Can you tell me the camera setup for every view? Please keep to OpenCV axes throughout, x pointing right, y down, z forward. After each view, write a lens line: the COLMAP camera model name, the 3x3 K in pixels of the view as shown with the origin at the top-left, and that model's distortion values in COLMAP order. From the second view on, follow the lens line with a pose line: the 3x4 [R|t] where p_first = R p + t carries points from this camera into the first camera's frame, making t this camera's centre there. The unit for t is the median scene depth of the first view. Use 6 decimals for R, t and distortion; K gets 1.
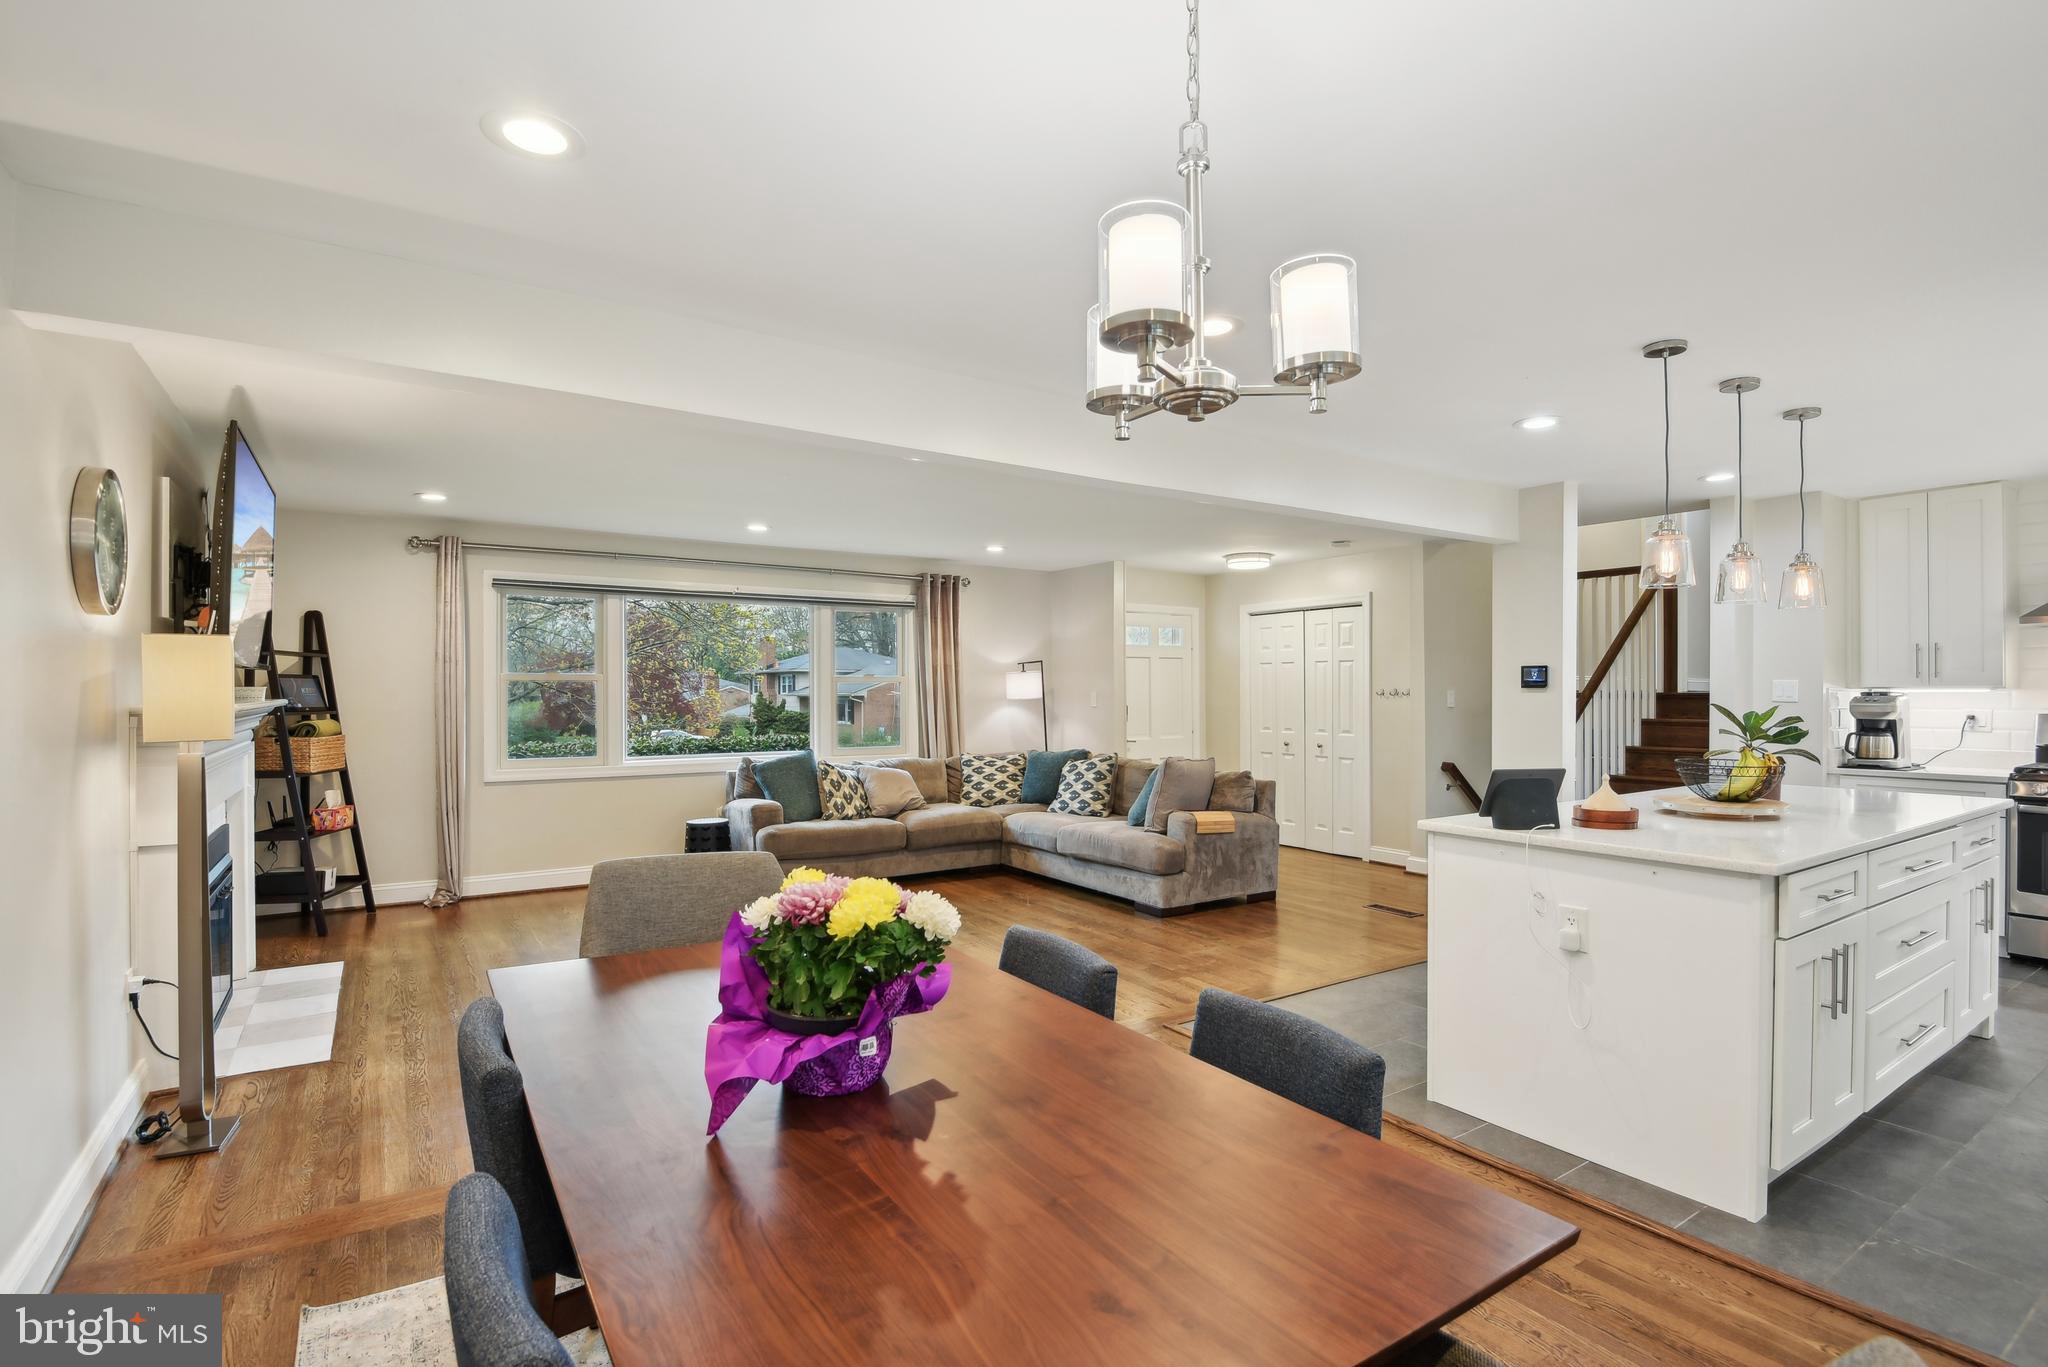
lens RADIAL K [[953.1, 0, 1023.3], [0, 953.1, 694.8], [0, 0, 1]] dist [-0.013627, -0.006346]
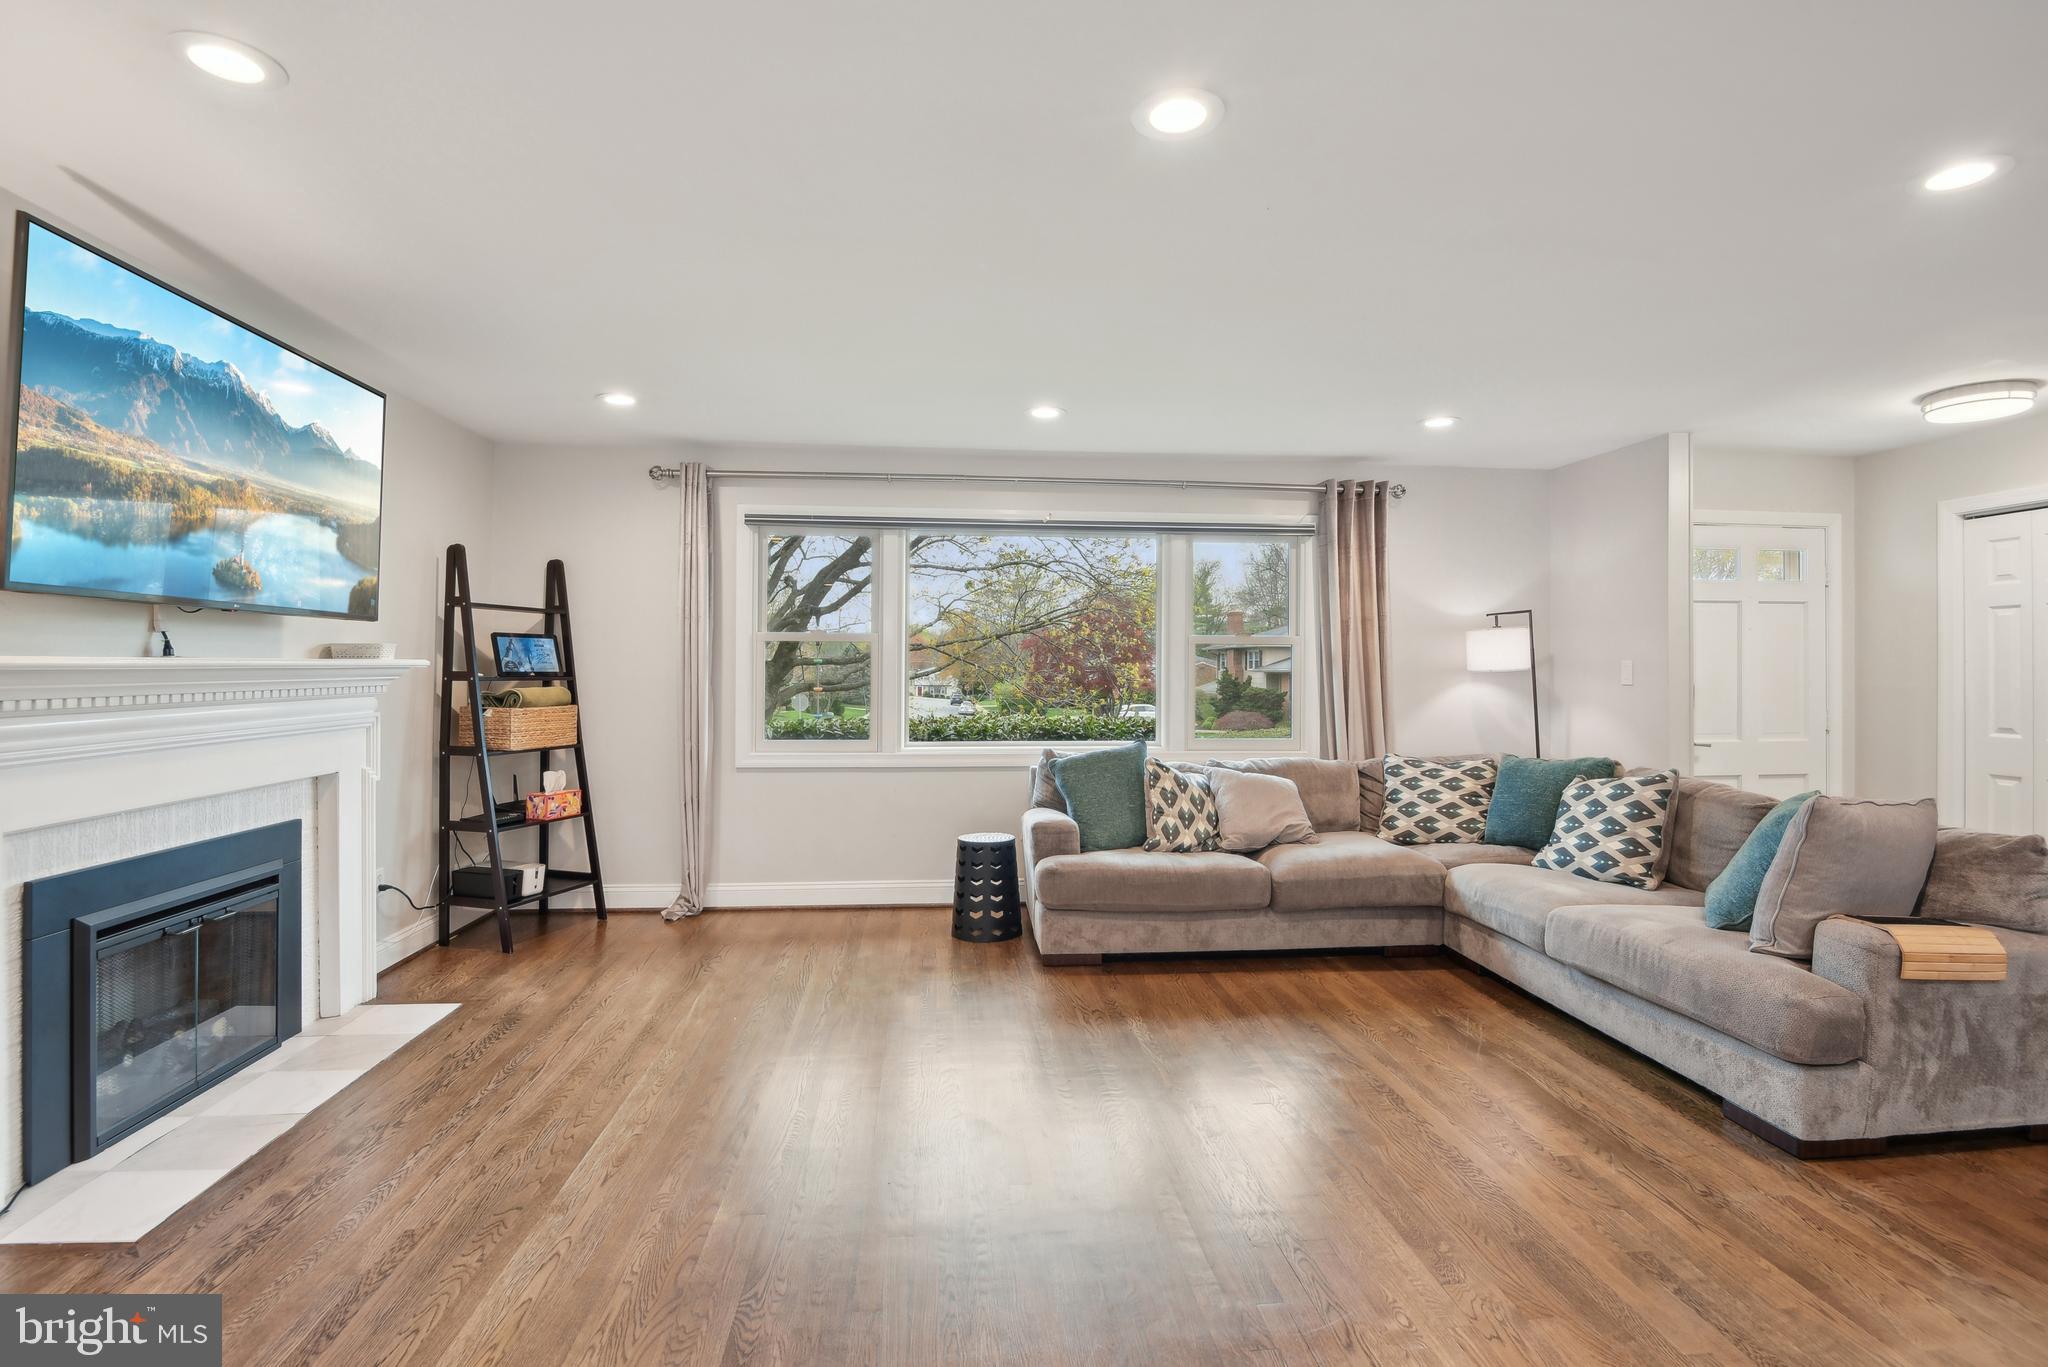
lens RADIAL K [[953.1, 0, 1016.8], [0, 953.1, 669.4], [0, 0, 1]] dist [-0.013627, -0.006346]
pose [[0.878498, 0.005699, -0.477712, 0.027322], [-0.006704, 0.999977, -0.000399, 0.007204], [0.477699, 0.003553, 0.878516, 0.381185]]
